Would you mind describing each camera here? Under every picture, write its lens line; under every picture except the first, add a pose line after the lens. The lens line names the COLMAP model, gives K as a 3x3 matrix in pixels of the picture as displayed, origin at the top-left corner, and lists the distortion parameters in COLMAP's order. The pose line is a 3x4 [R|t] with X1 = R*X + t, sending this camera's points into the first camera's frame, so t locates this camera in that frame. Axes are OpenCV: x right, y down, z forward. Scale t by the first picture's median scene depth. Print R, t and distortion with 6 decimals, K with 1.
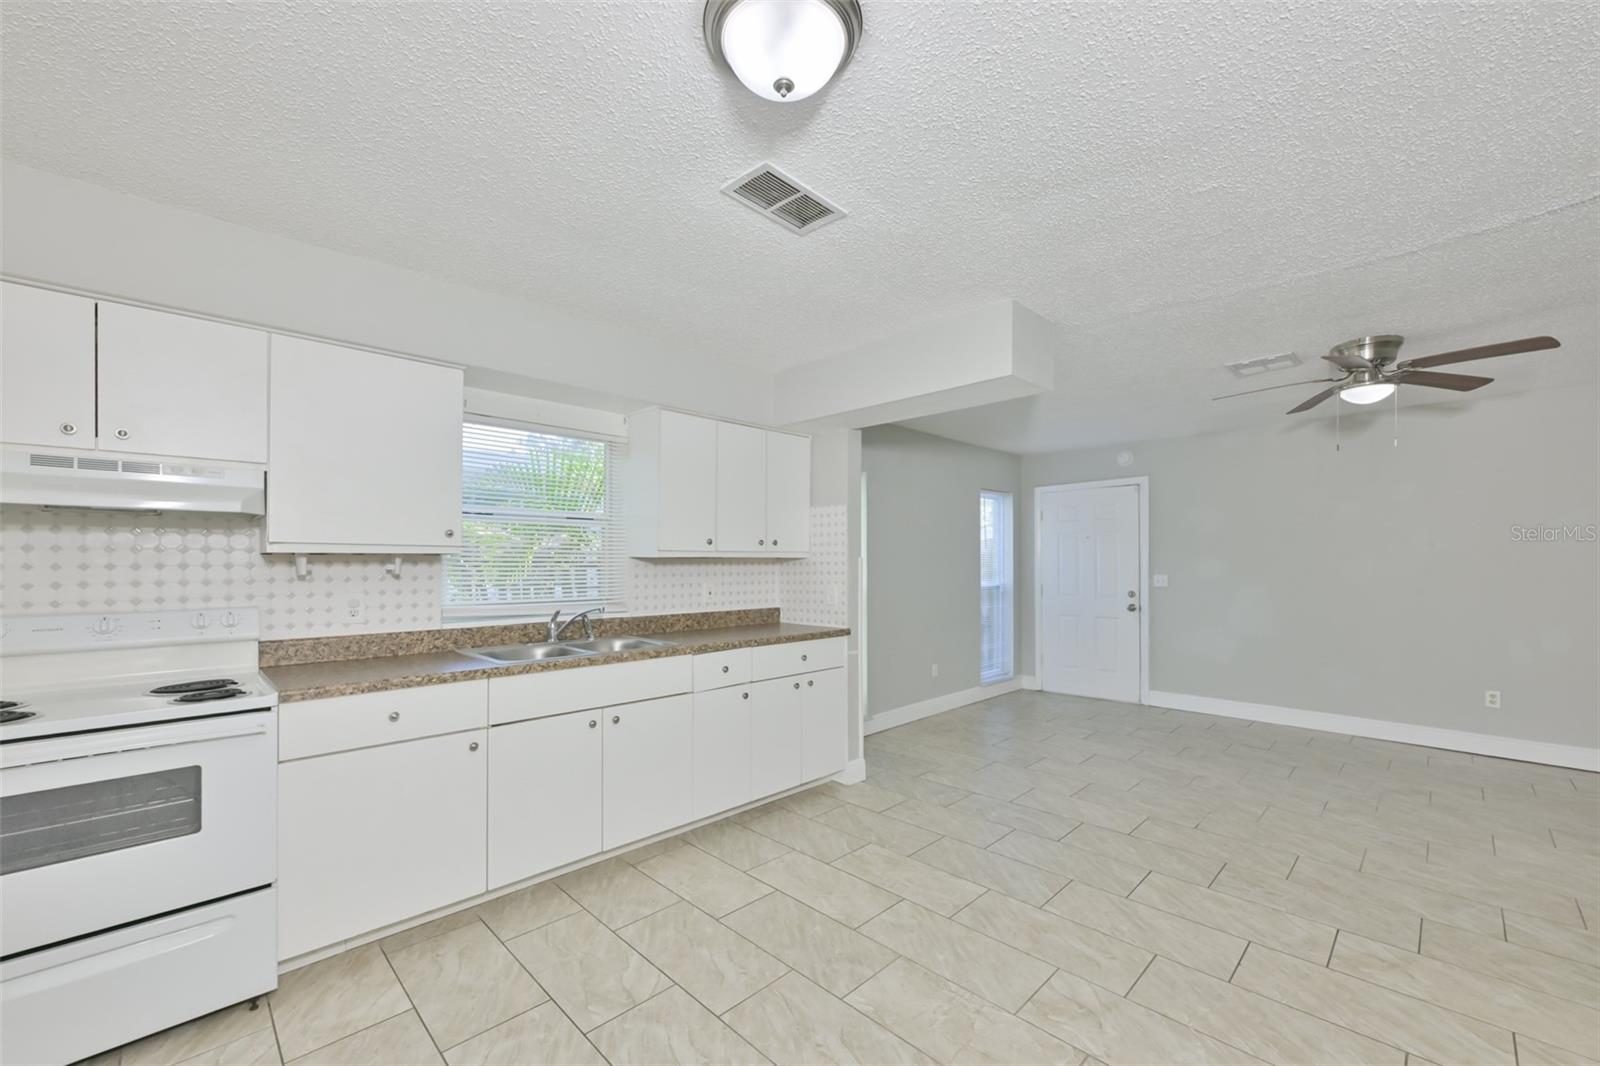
lens RADIAL K [[639.3, 0, 791.5], [0, 639.3, 563.6], [0, 0, 1]] dist [-0.001492, -0.000413]
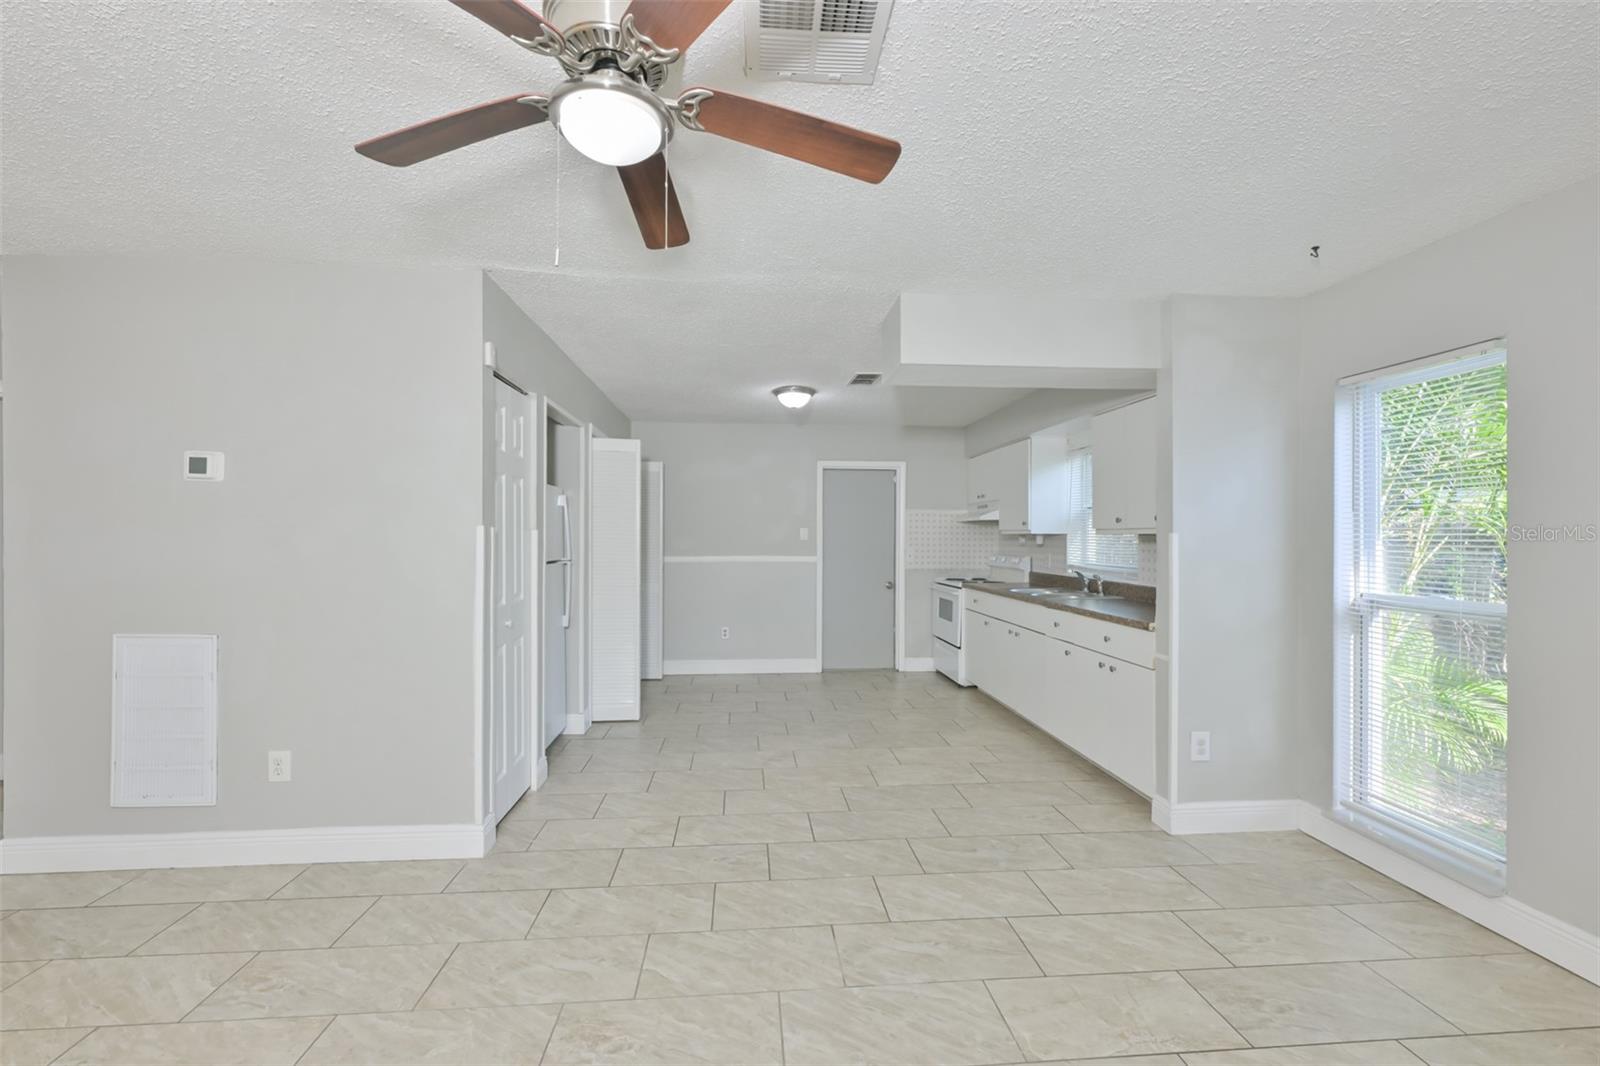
lens RADIAL K [[639.3, 0, 796.8], [0, 639.3, 542.4], [0, 0, 1]] dist [-0.001492, -0.000413]
pose [[-0.634155, 0.006451, -0.773179, 1.256959], [-0.001111, 0.999957, 0.009255, -0.006257], [0.773205, 0.006728, -0.634120, 1.489524]]
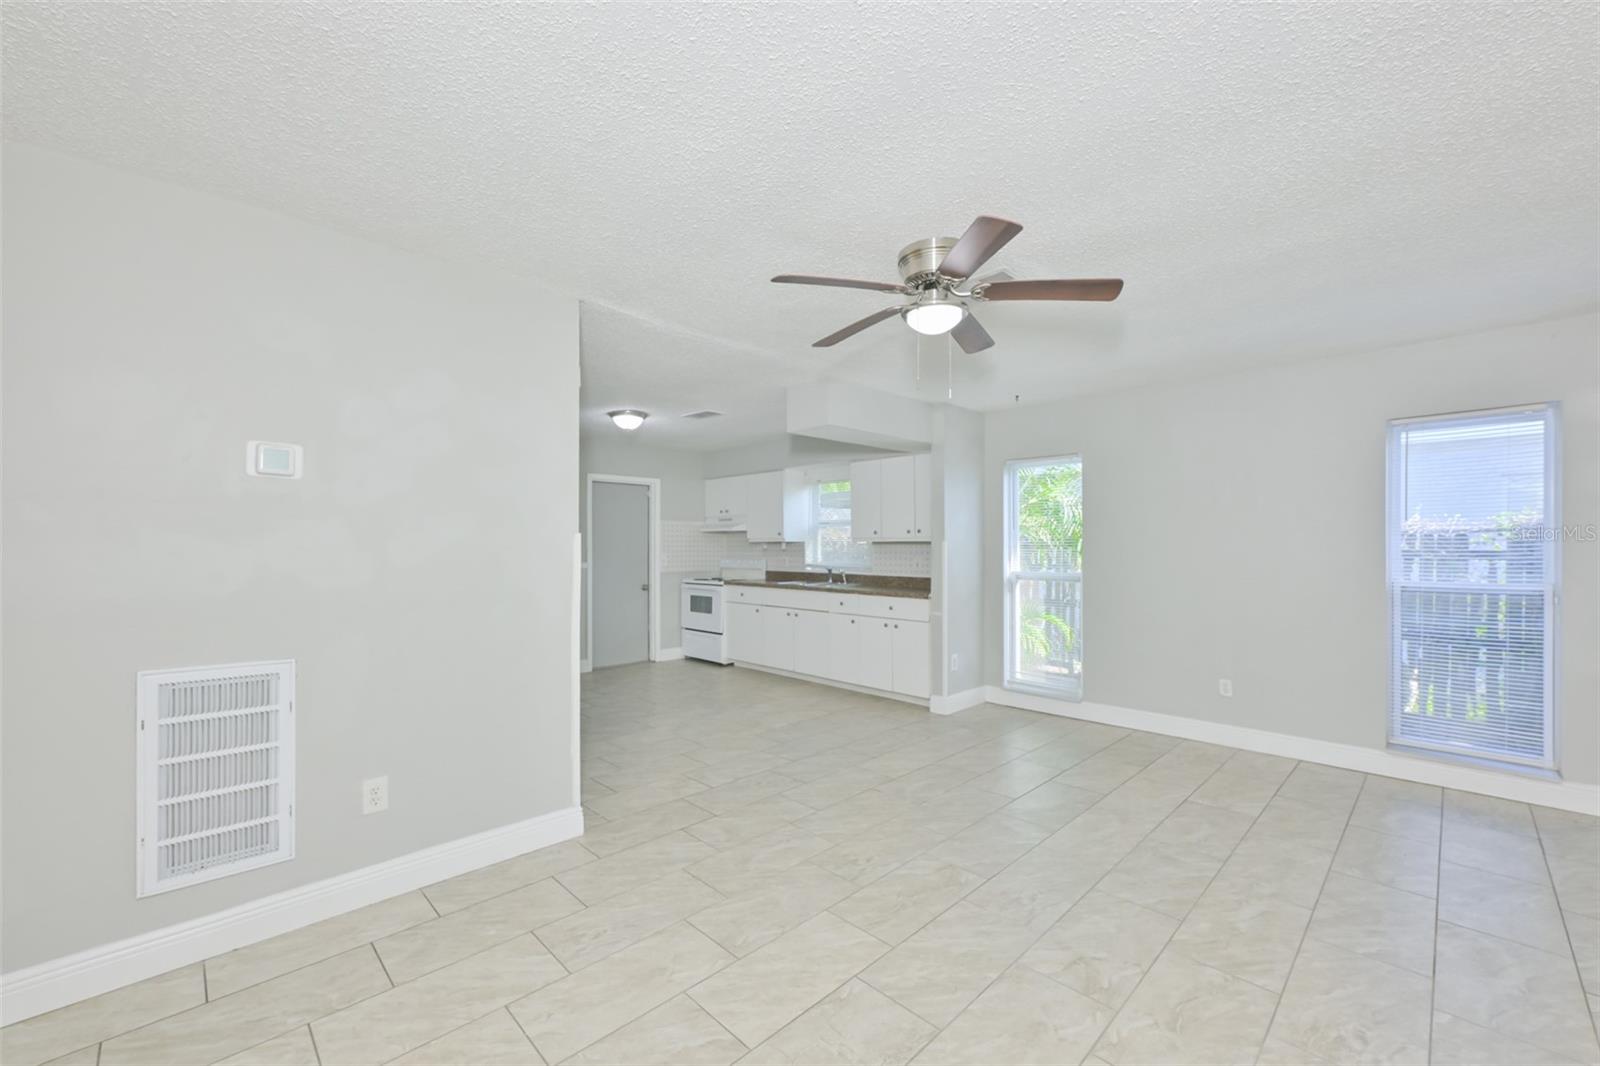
lens RADIAL K [[639.3, 0, 791.1], [0, 639.3, 537.6], [0, 0, 1]] dist [-0.001492, -0.000413]
pose [[-0.003085, -0.008849, -0.999956, 1.834725], [0.001442, 0.999960, -0.008853, -0.007435], [0.999994, -0.001469, -0.003073, 0.917153]]
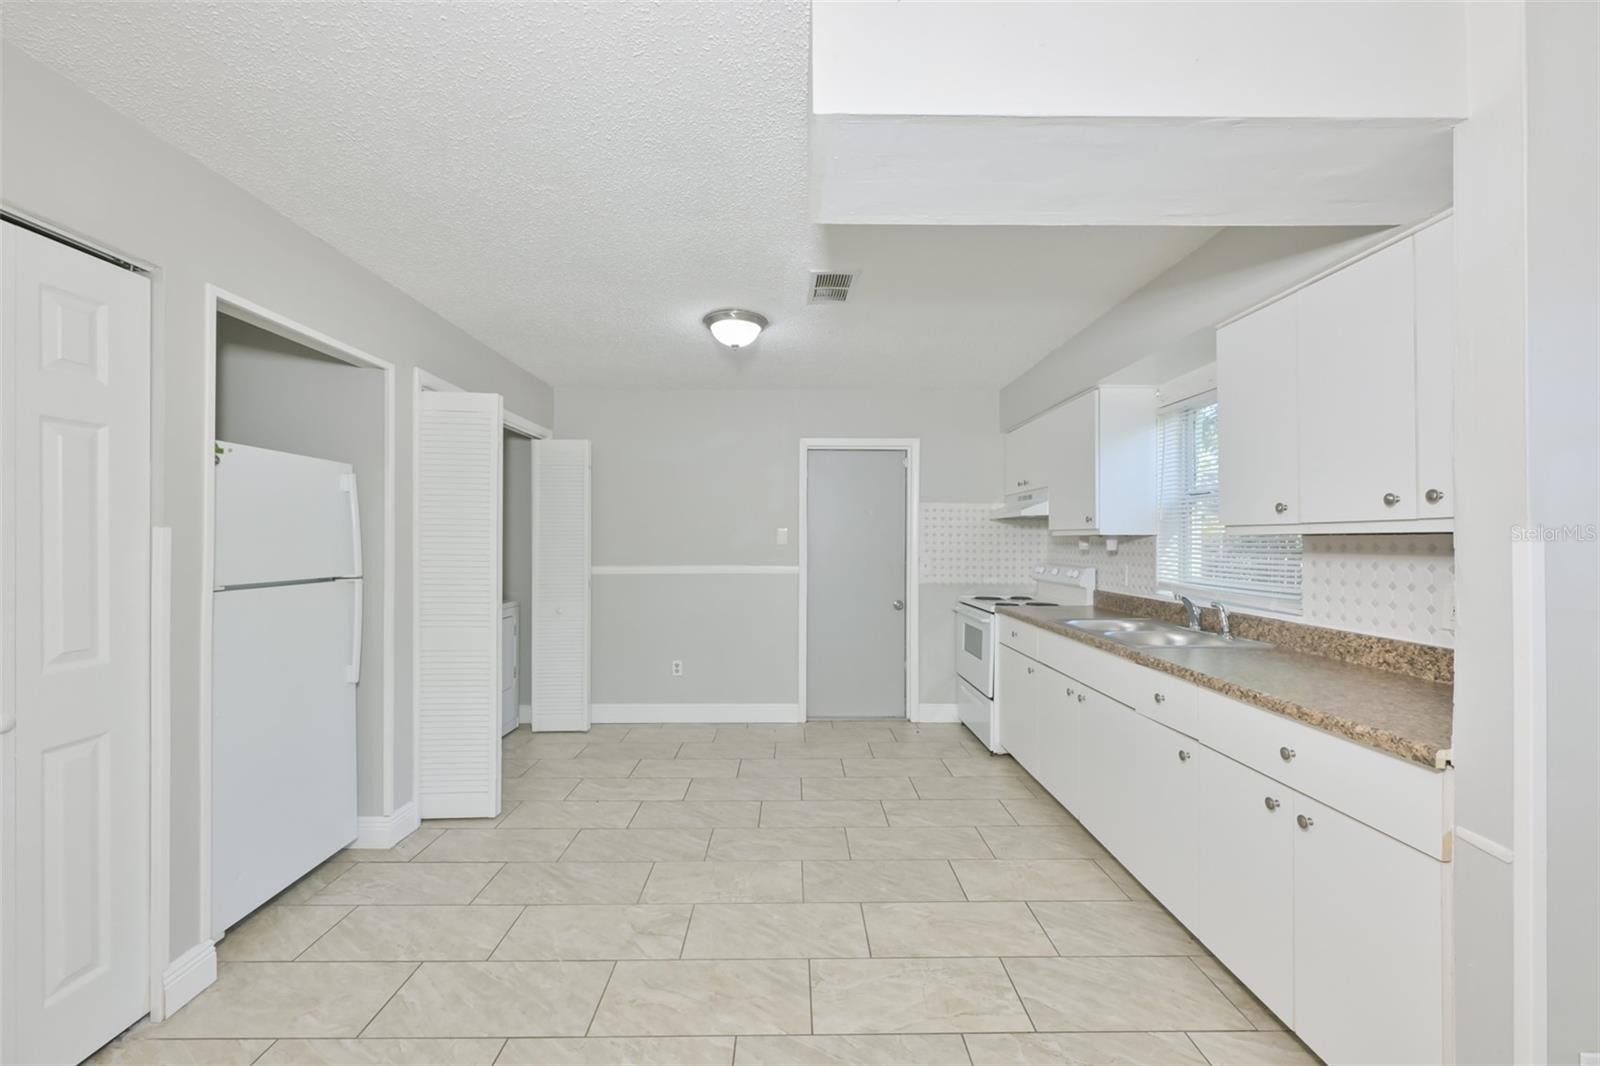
lens RADIAL K [[639.3, 0, 801.3], [0, 639.3, 535.0], [0, 0, 1]] dist [-0.001492, -0.000413]
pose [[-0.680024, -0.004356, -0.733177, 0.710489], [-0.001183, 0.999988, -0.004844, -0.007489], [0.733189, -0.002426, -0.680021, 1.264641]]
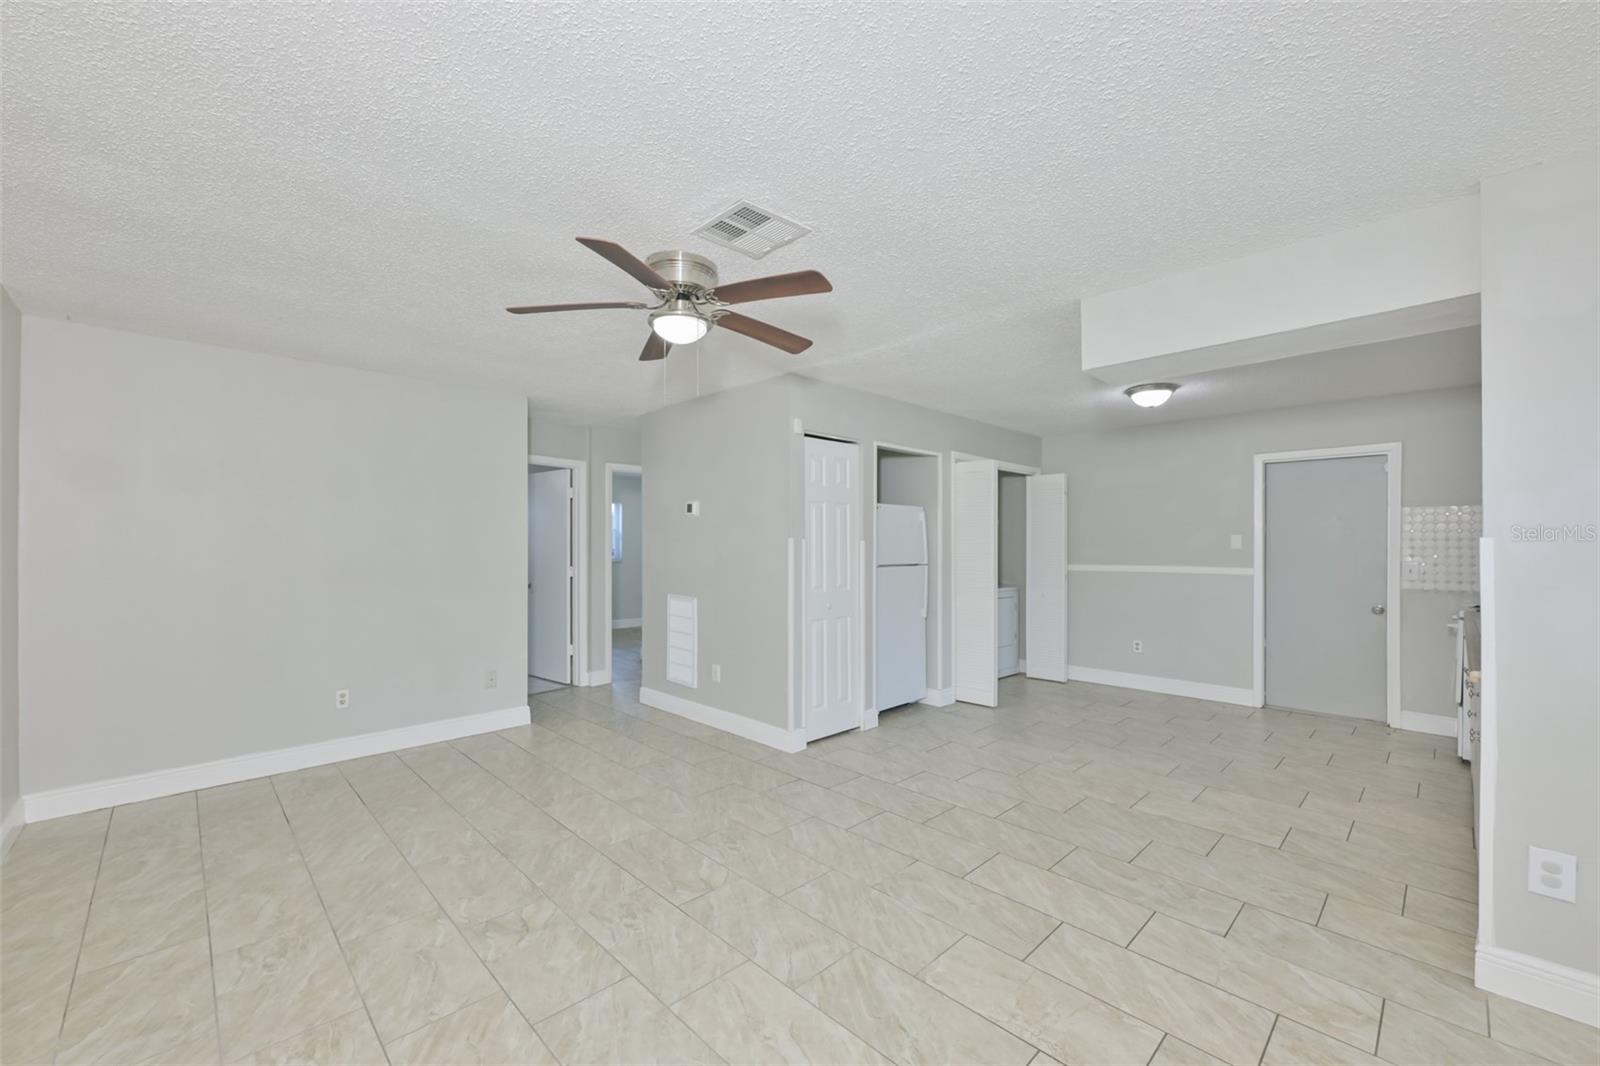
lens RADIAL K [[639.3, 0, 798.0], [0, 639.3, 542.6], [0, 0, 1]] dist [-0.001492, -0.000413]
pose [[-0.999943, 0.001581, -0.010517, 0.847625], [0.001621, 0.999992, -0.003787, -0.005045], [0.010511, -0.003804, -0.999938, 1.957955]]
